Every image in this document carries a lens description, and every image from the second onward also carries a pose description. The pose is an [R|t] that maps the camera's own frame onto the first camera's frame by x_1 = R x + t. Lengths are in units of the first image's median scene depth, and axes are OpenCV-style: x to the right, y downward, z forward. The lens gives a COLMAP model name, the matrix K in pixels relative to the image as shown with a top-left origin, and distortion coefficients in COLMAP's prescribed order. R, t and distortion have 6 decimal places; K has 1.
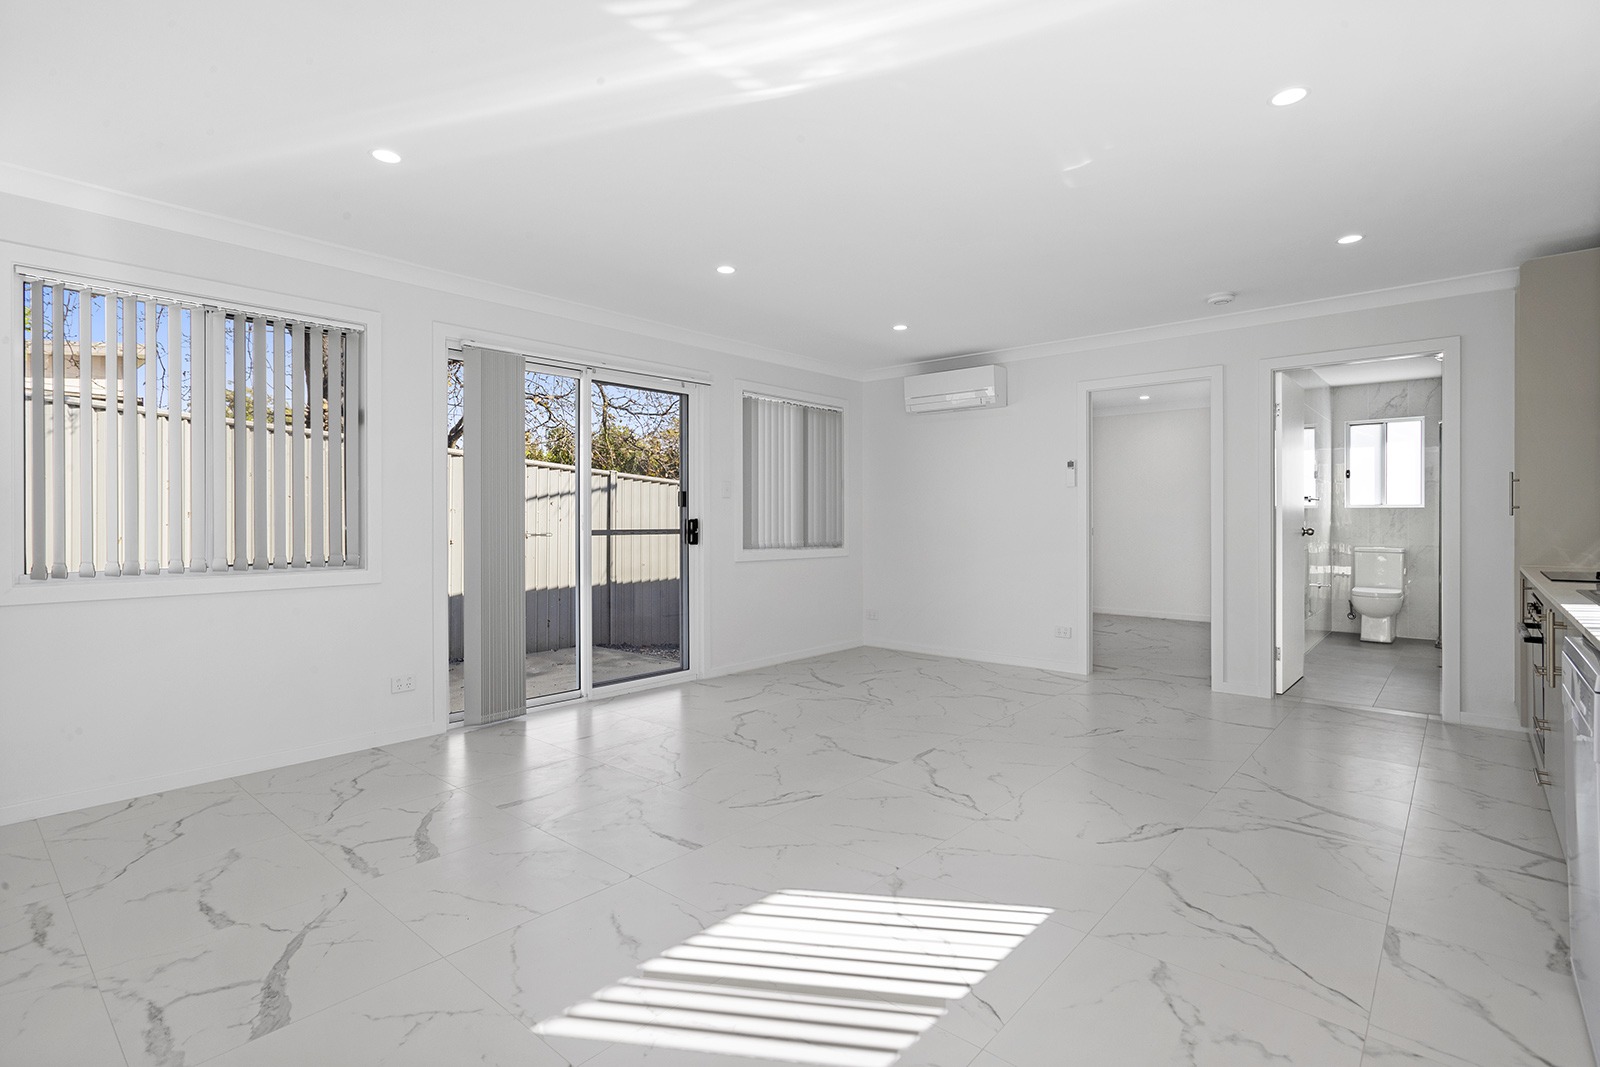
lens RADIAL K [[774.6, 0, 792.6], [0, 774.6, 520.2], [0, 0, 1]] dist [-0.026003, 0.018846]
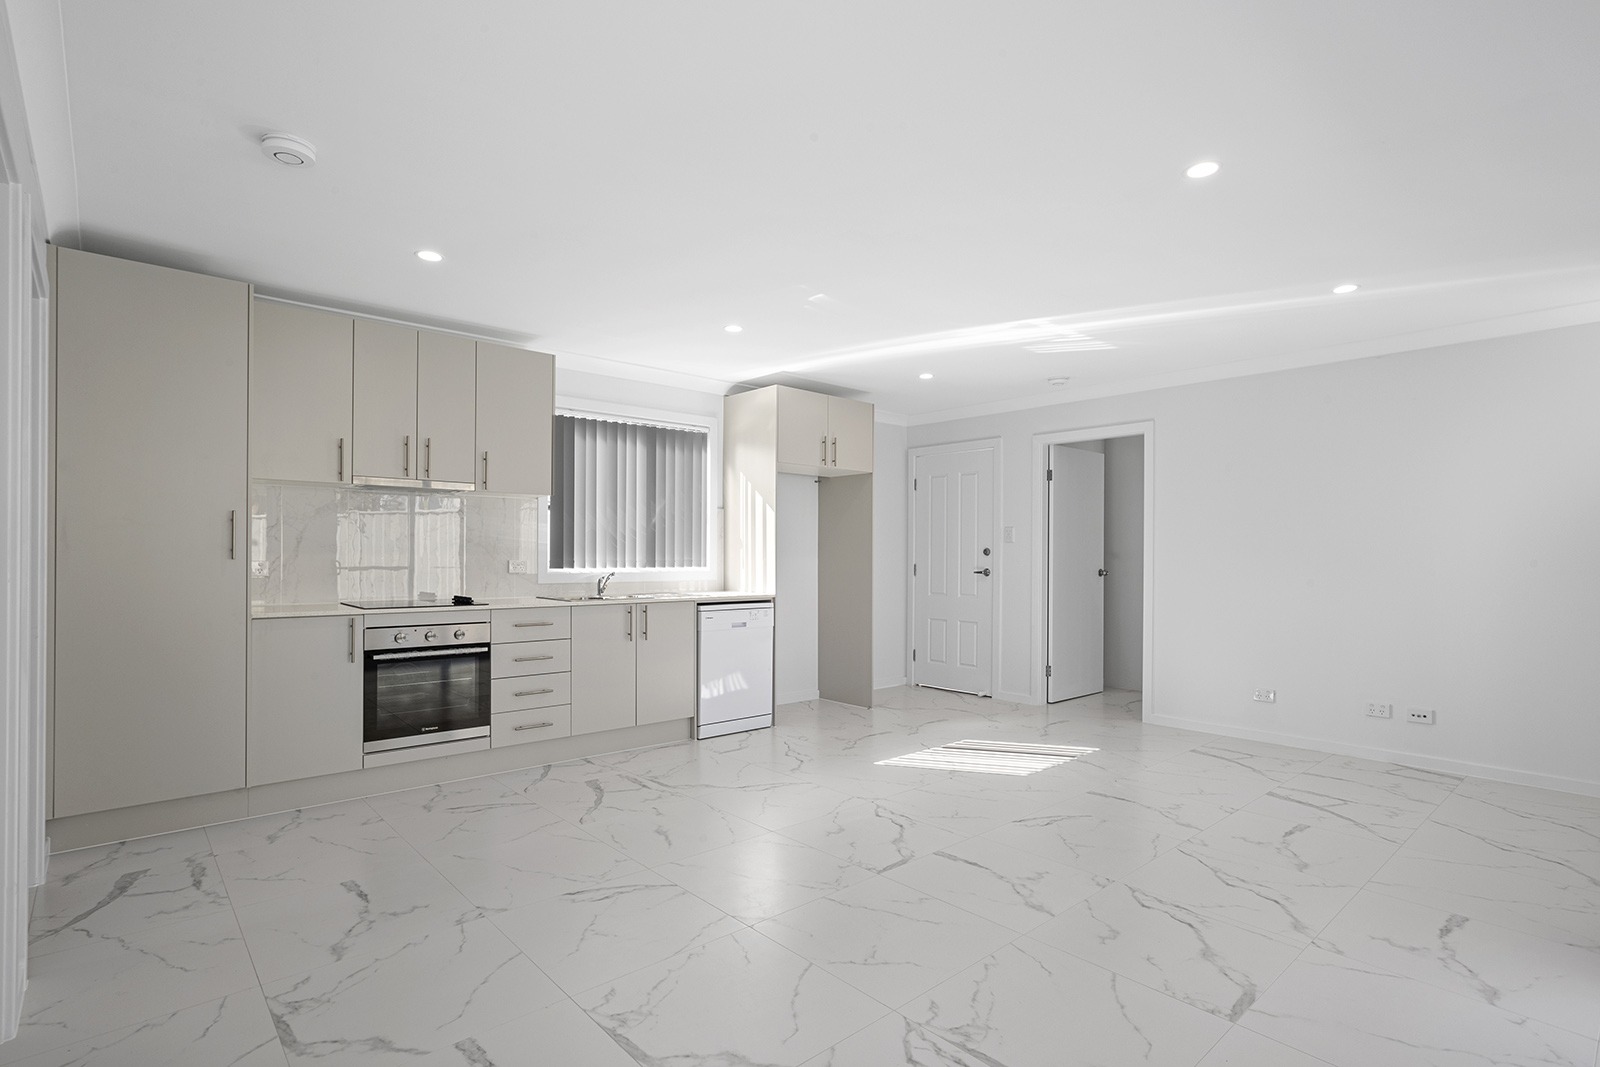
lens RADIAL K [[783.7, 0, 793.7], [0, 783.7, 551.8], [0, 0, 1]] dist [-0.024233, 0.015546]
pose [[-0.992061, -0.003055, 0.125717, 0.126902], [-0.003520, 0.999988, -0.003476, -0.009915], [-0.125705, -0.003891, -0.992060, 1.308778]]
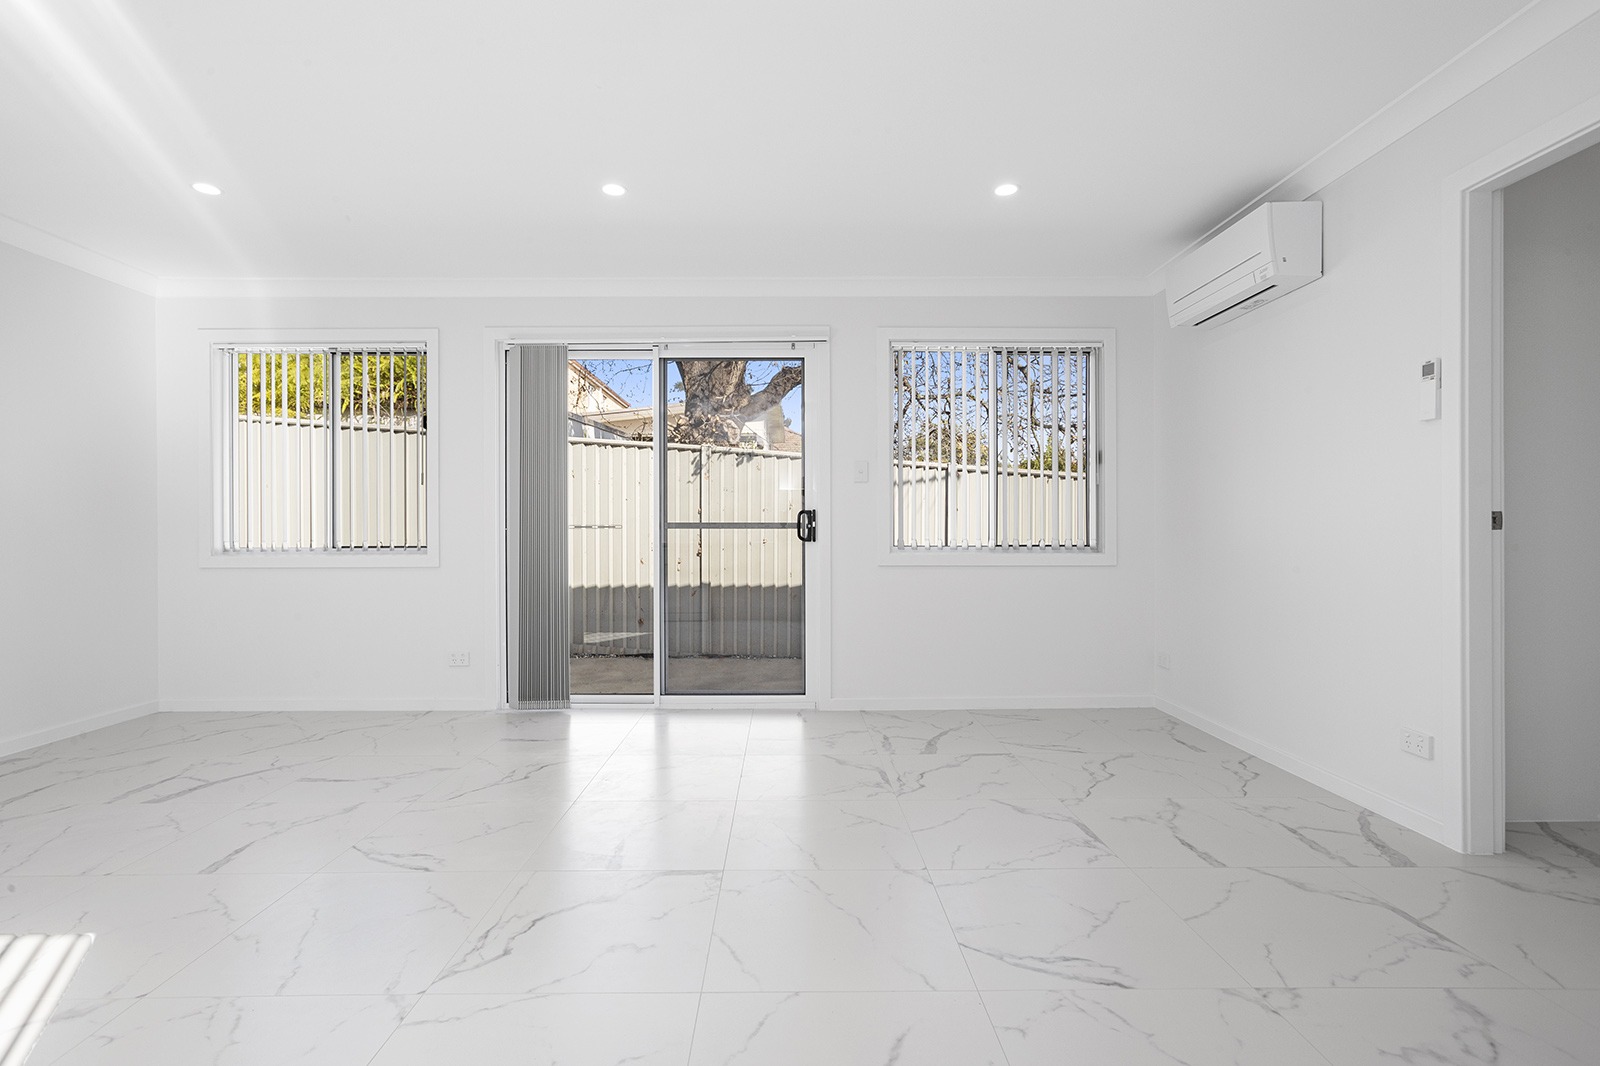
lens RADIAL K [[774.1, 0, 790.8], [0, 774.1, 533.0], [0, 0, 1]] dist [-0.019131, 0.016703]
pose [[0.663909, 0.000063, -0.747813, 0.497191], [0.001975, 0.999996, 0.001838, 0.022738], [0.747810, -0.002697, 0.663907, 0.476700]]
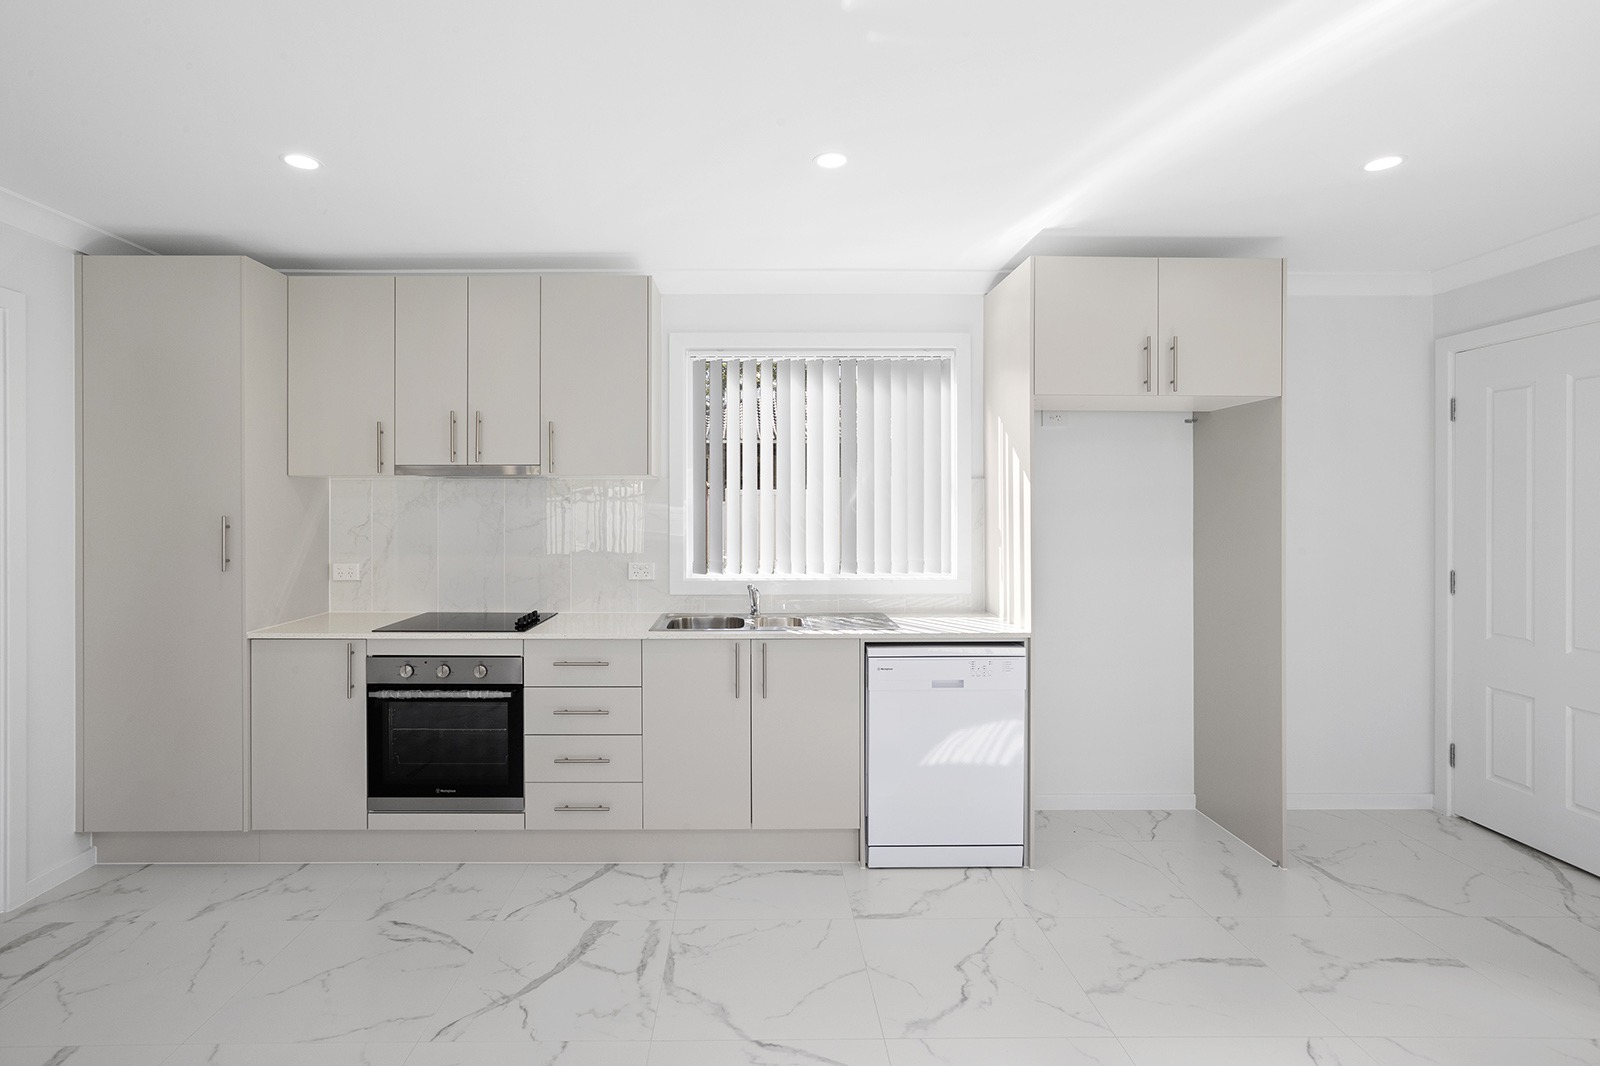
lens RADIAL K [[788.7, 0, 757.6], [0, 788.7, 507.6], [0, 0, 1]] dist [-0.027666, 0.019963]
pose [[-0.664144, 0.000899, 0.747604, -0.019703], [0.002720, 0.999996, 0.001213, -0.051165], [-0.747600, 0.002839, -0.664143, 0.810698]]
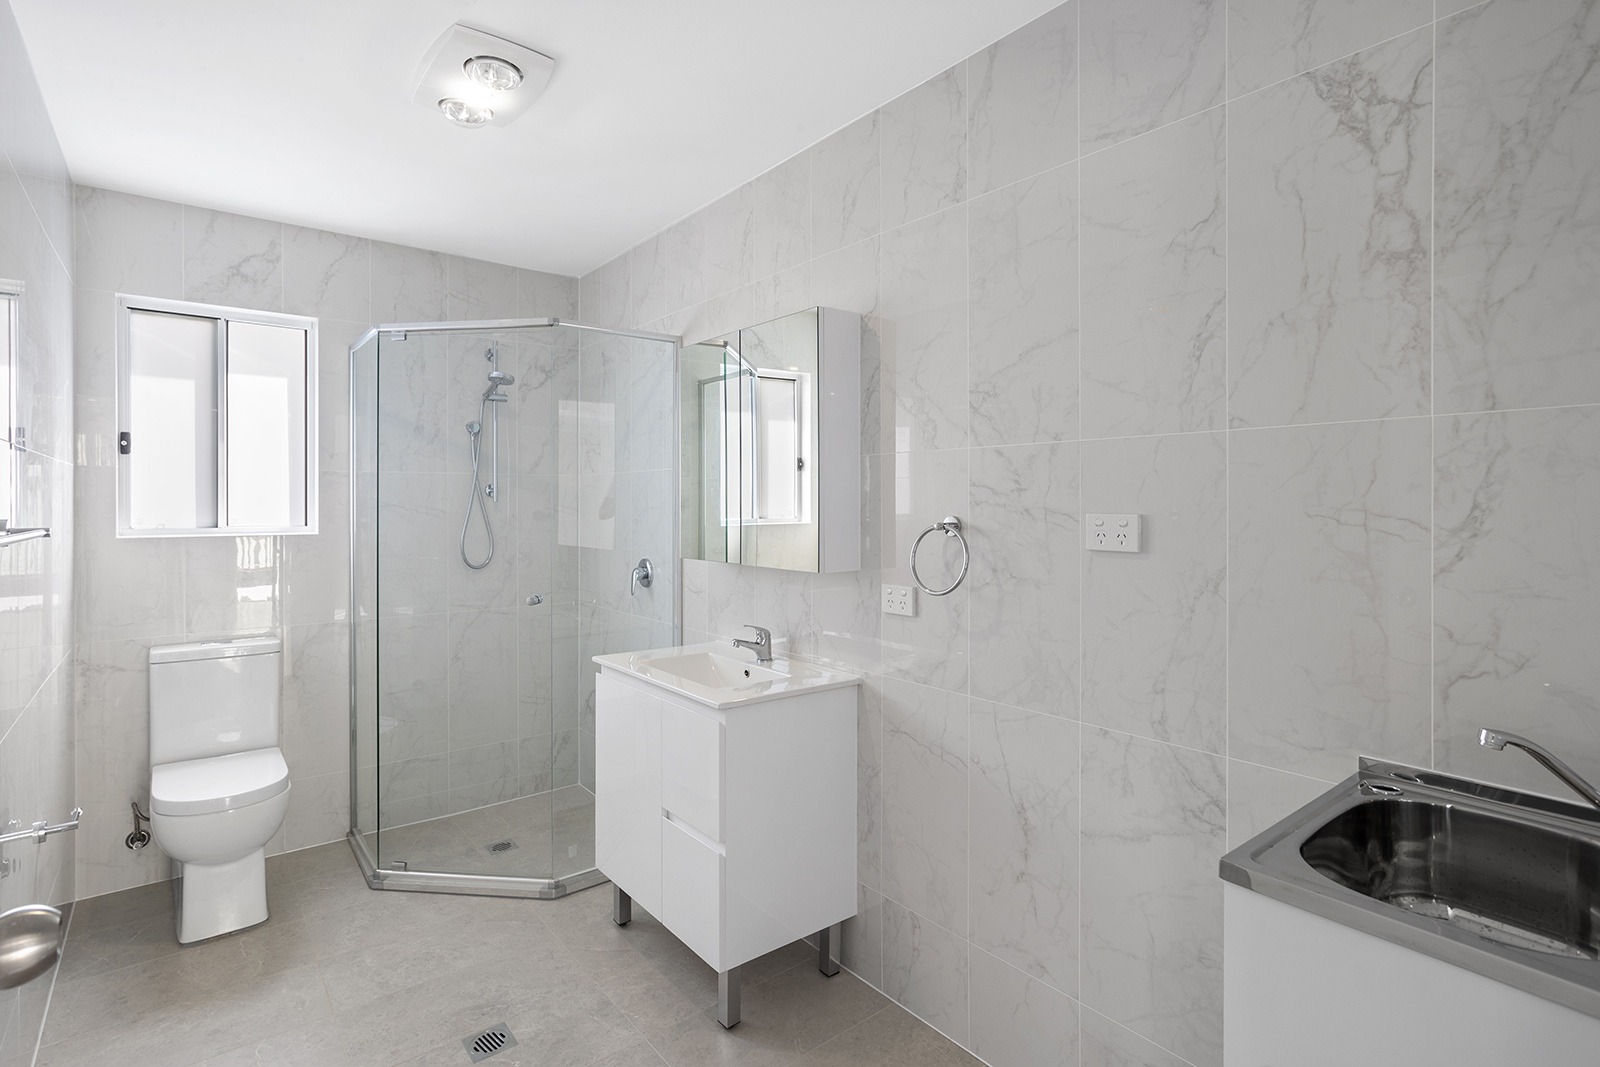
lens RADIAL K [[780.1, 0, 797.3], [0, 780.1, 514.5], [0, 0, 1]] dist [-0.054219, -0.000248]
pose [[0.178476, -0.001164, 0.983944, 0.658470], [0.001487, 0.999998, 0.000913, -0.040188], [-0.983943, 0.001300, 0.178477, 0.946498]]
